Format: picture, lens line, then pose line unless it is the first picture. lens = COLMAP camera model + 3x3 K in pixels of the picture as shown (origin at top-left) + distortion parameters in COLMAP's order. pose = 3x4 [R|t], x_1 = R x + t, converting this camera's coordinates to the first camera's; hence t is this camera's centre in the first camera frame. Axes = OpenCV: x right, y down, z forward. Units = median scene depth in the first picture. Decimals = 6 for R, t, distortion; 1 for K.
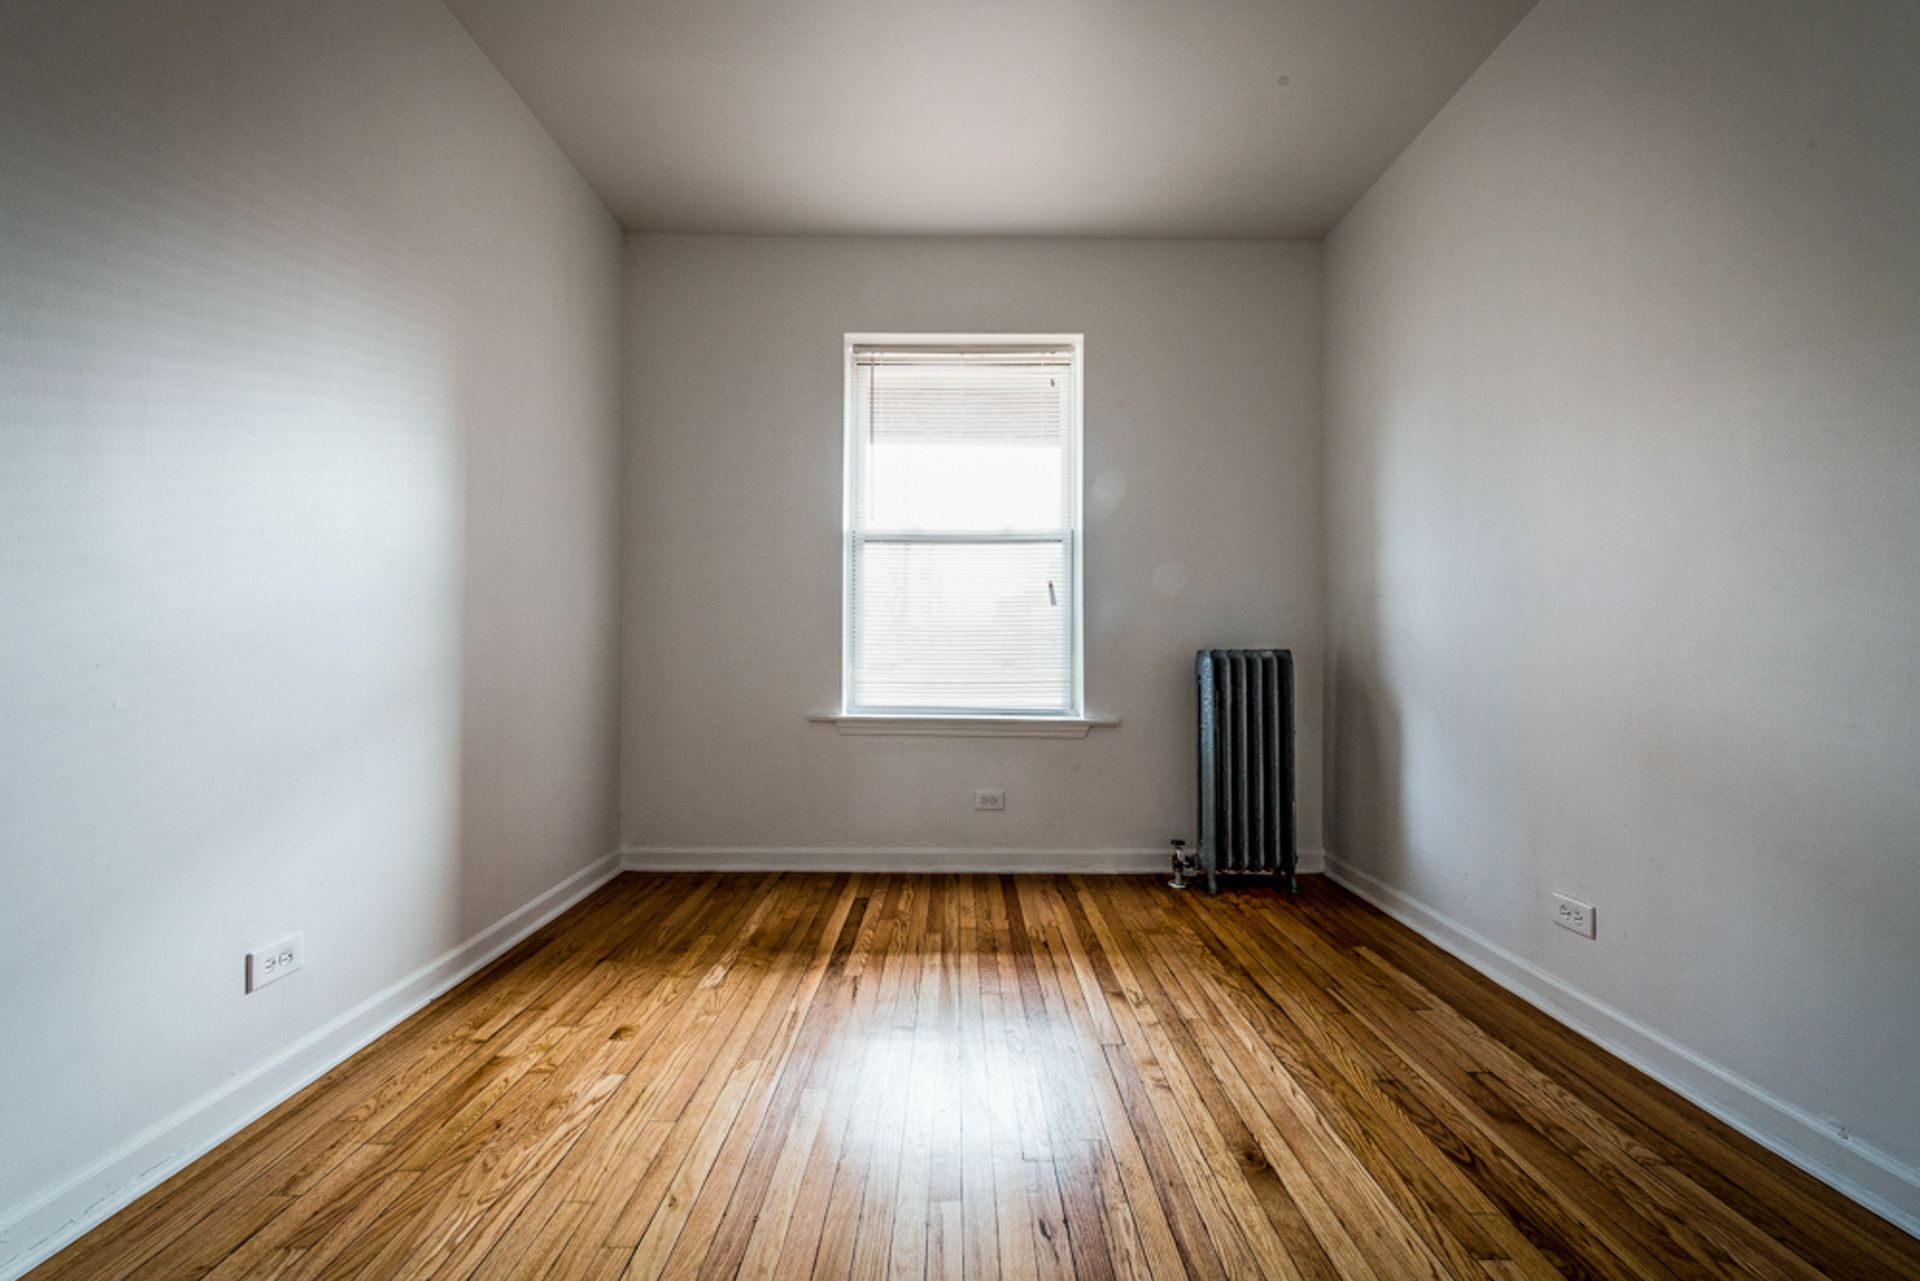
lens RADIAL K [[767.5, 0, 963.3], [0, 767.5, 644.4], [0, 0, 1]] dist [0.002930, -0.005220]
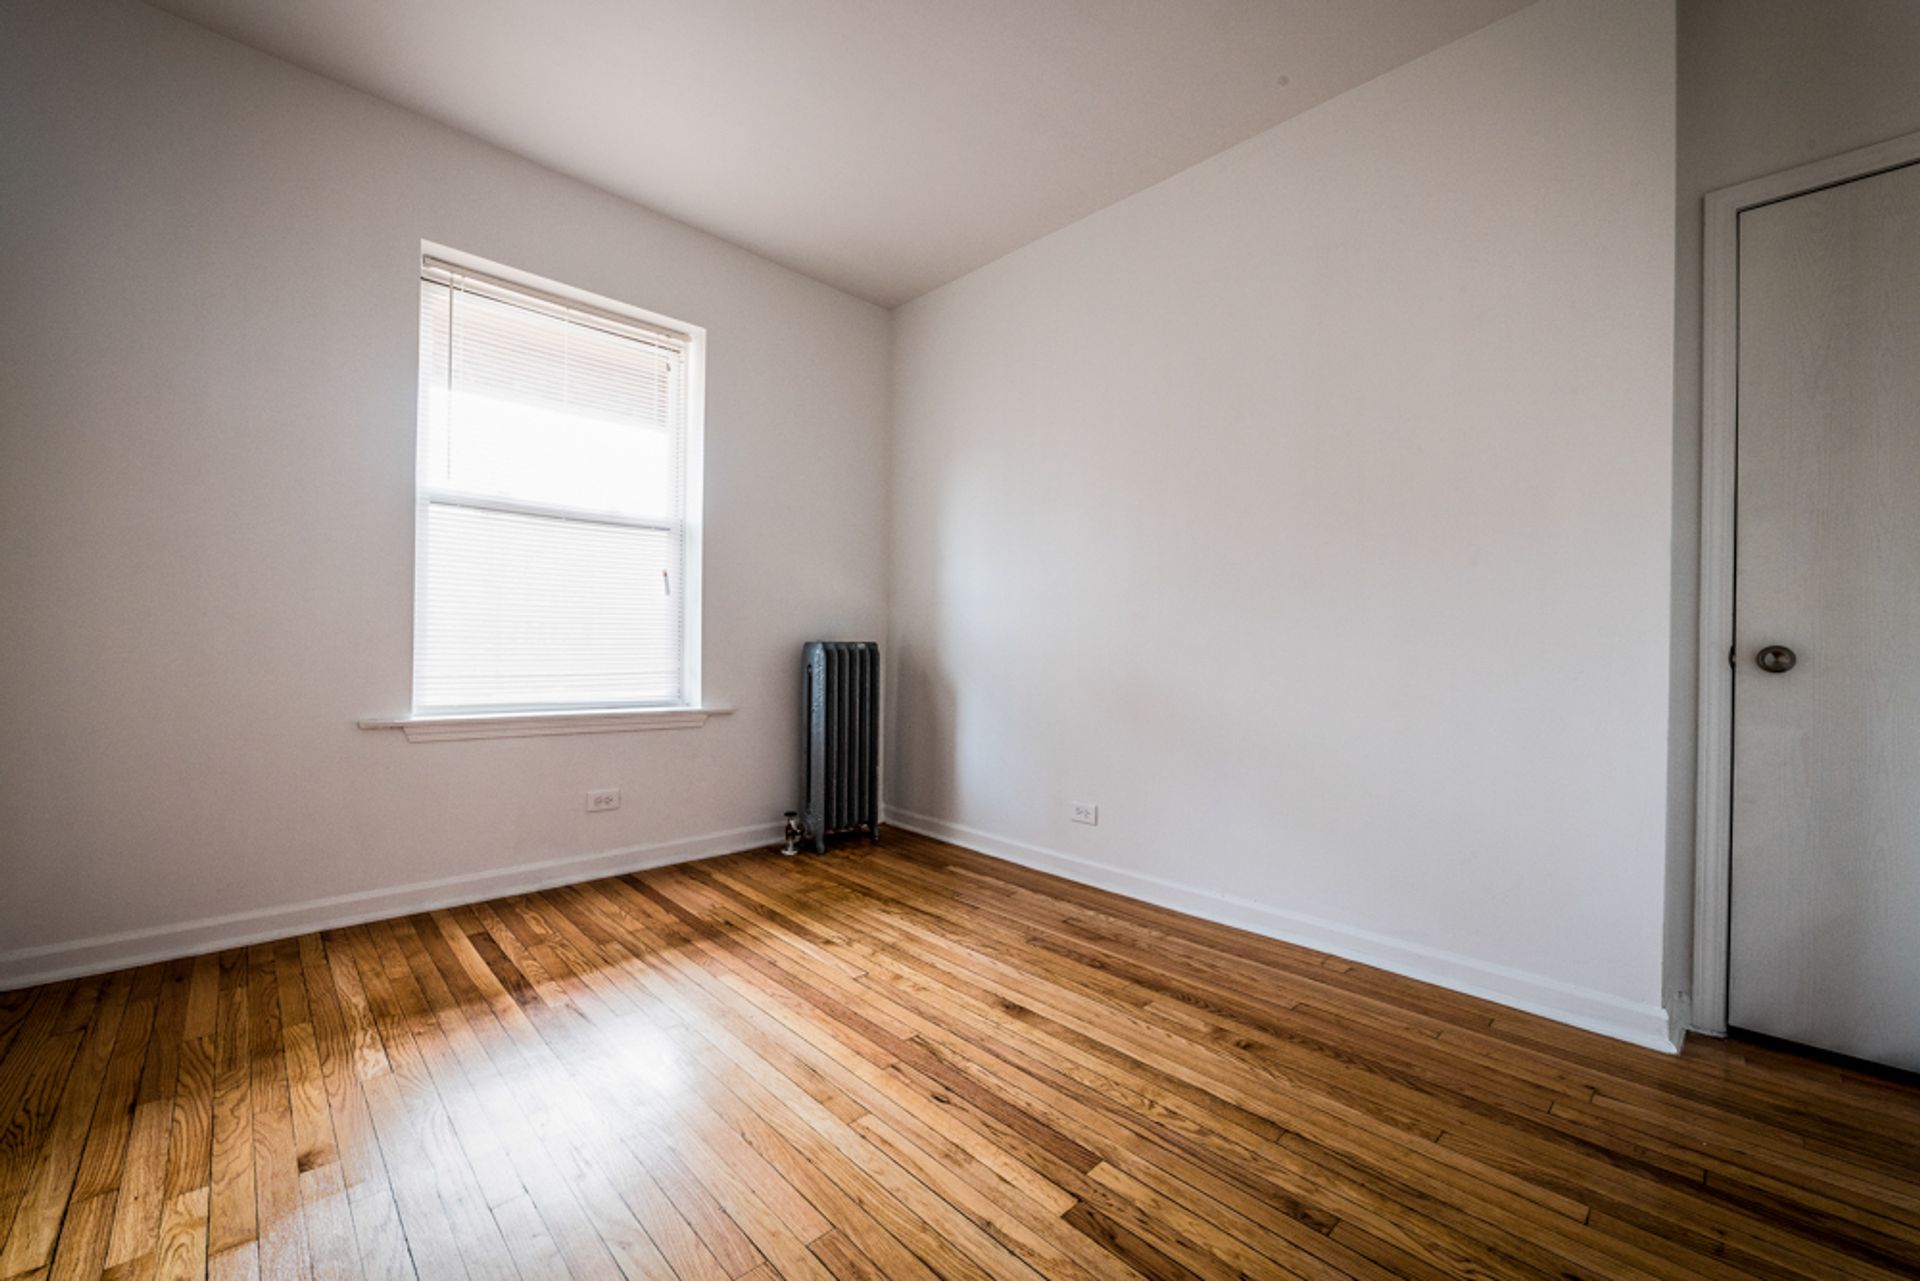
lens RADIAL K [[767.5, 0, 963.3], [0, 767.5, 644.4], [0, 0, 1]] dist [0.002930, -0.005220]
pose [[0.712326, 0.007635, 0.701807, -0.383152], [-0.018813, 0.999789, 0.008218, -0.002890], [-0.701597, -0.019057, 0.712319, 0.038683]]
